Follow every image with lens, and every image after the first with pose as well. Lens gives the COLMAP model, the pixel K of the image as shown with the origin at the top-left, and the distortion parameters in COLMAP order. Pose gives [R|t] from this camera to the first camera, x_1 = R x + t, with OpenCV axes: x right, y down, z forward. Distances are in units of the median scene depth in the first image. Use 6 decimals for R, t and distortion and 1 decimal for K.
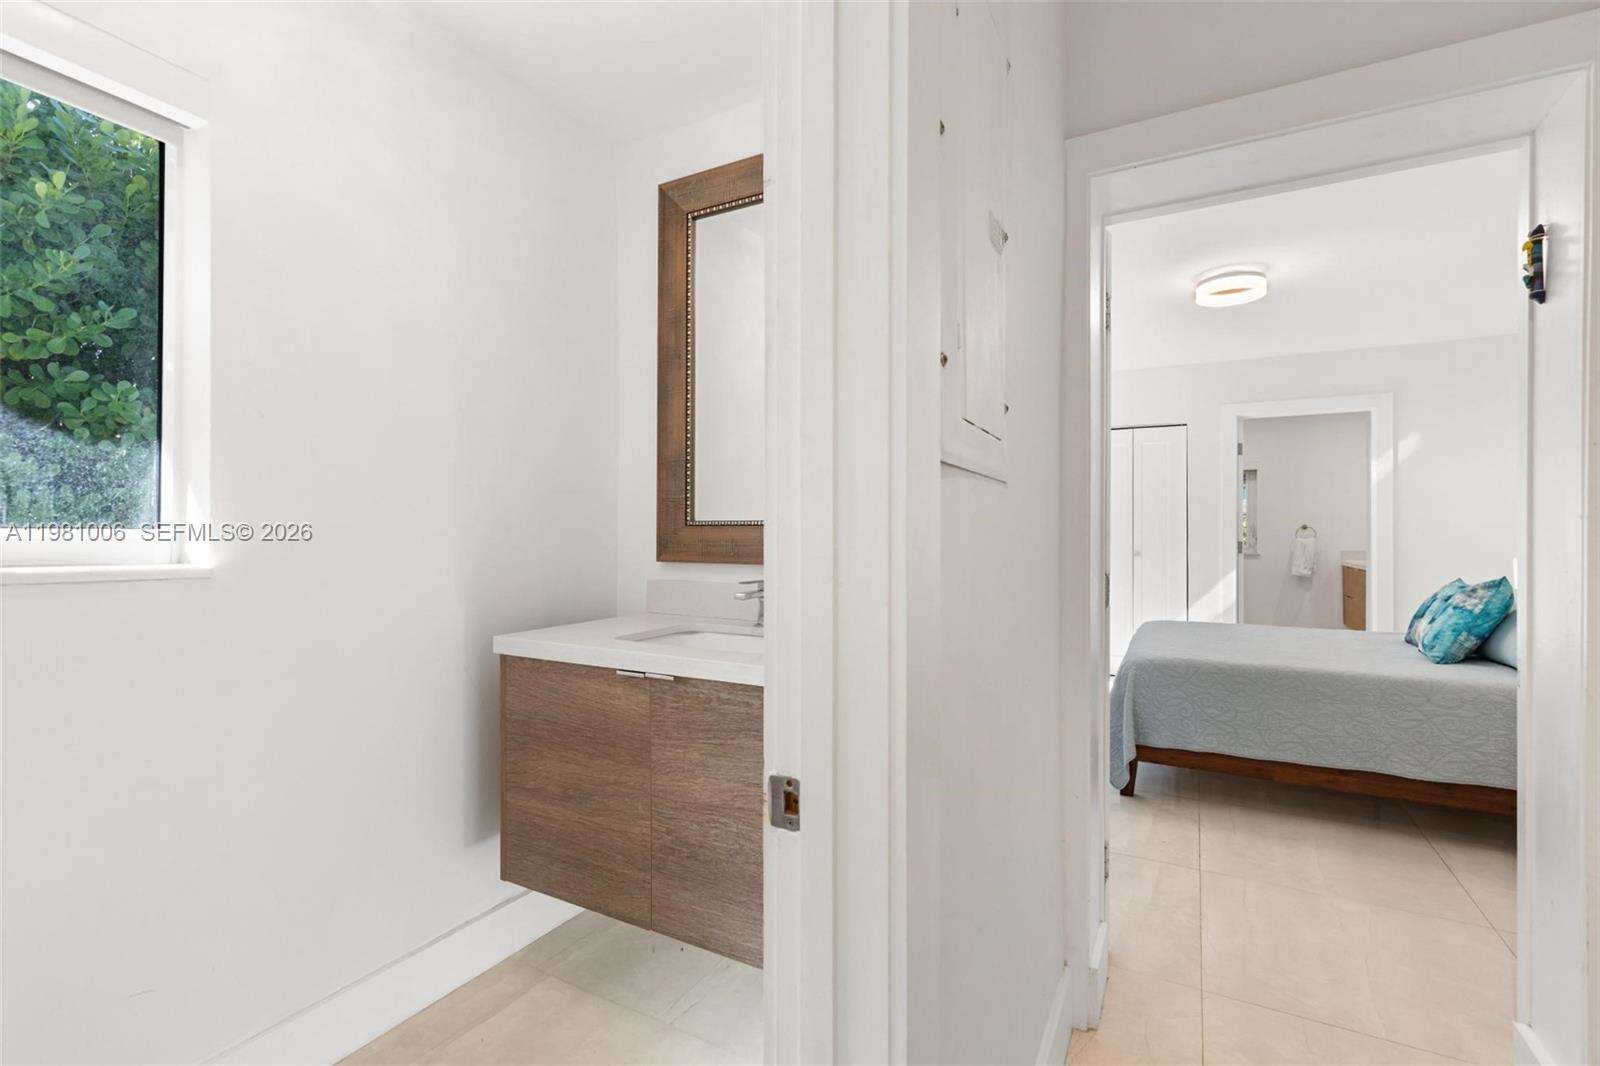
lens RADIAL K [[722.0, 0, 800.0], [0, 722.0, 533.0], [0, 0, 1]] dist [0.000097, 0.000013]
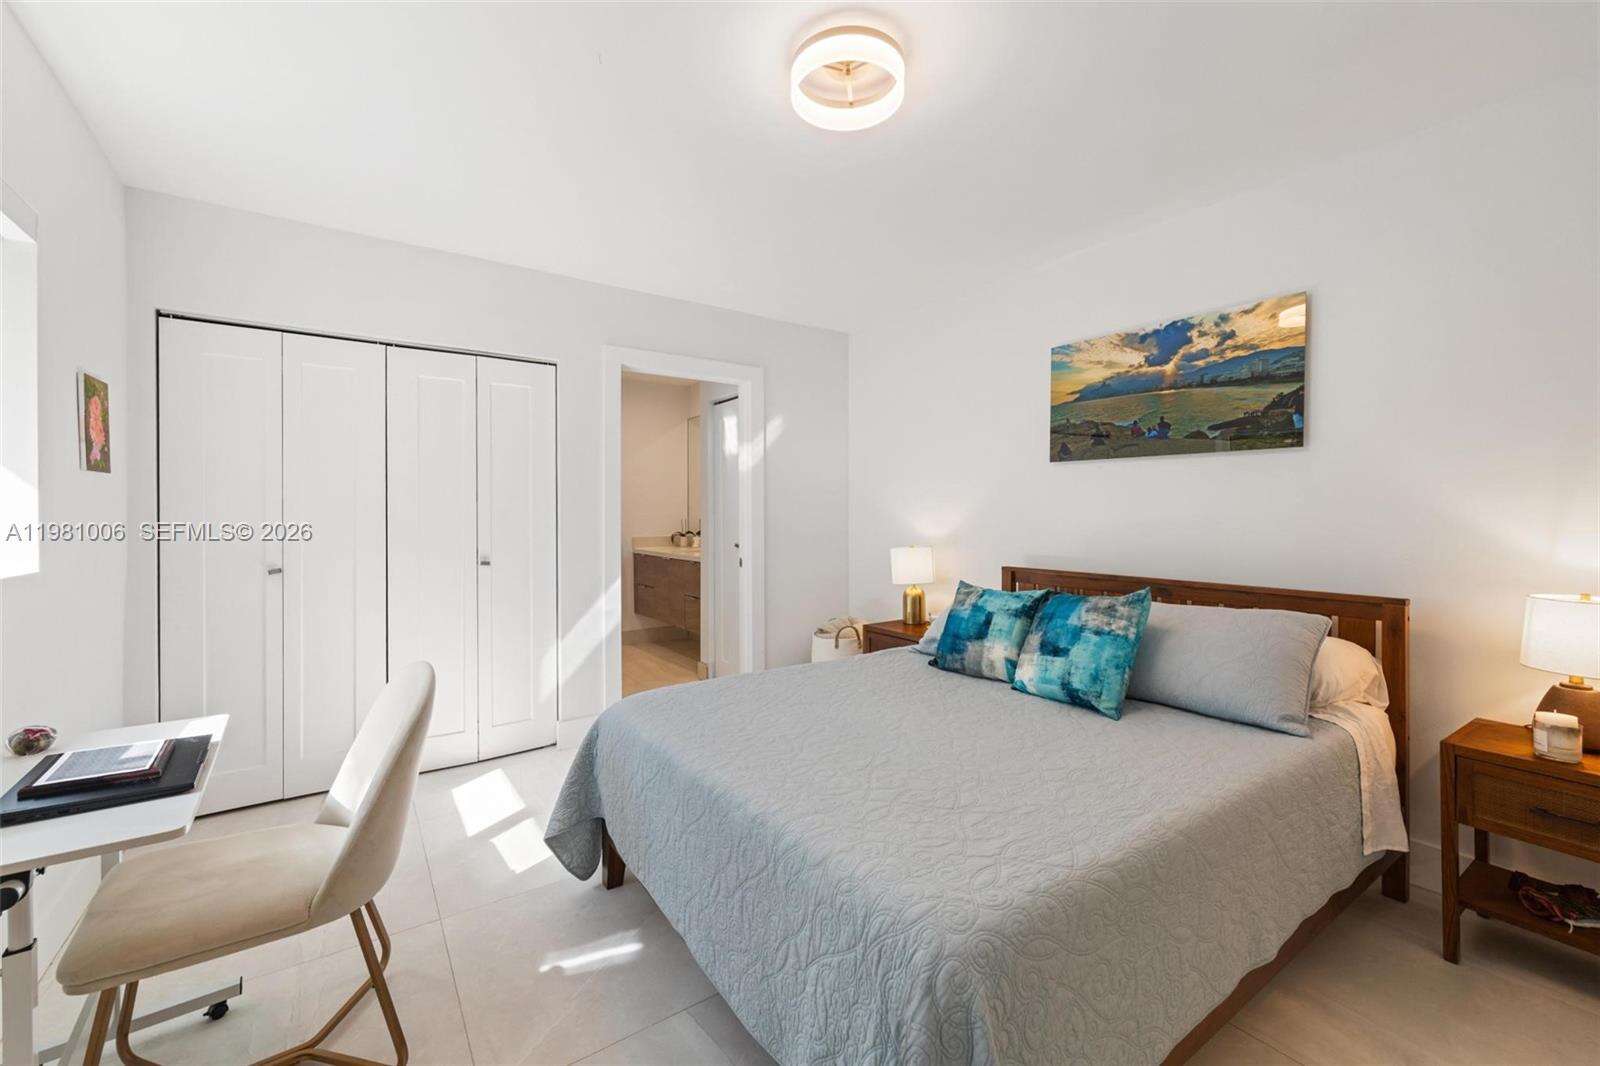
lens RADIAL K [[647.1, 0, 791.9], [0, 647.1, 519.4], [0, 0, 1]] dist [0.000485, 0.000253]
pose [[0.451444, -0.012499, 0.892212, 0.178416], [0.007529, 0.999920, 0.010198, -0.021999], [-0.892268, 0.002114, 0.451501, 0.986989]]
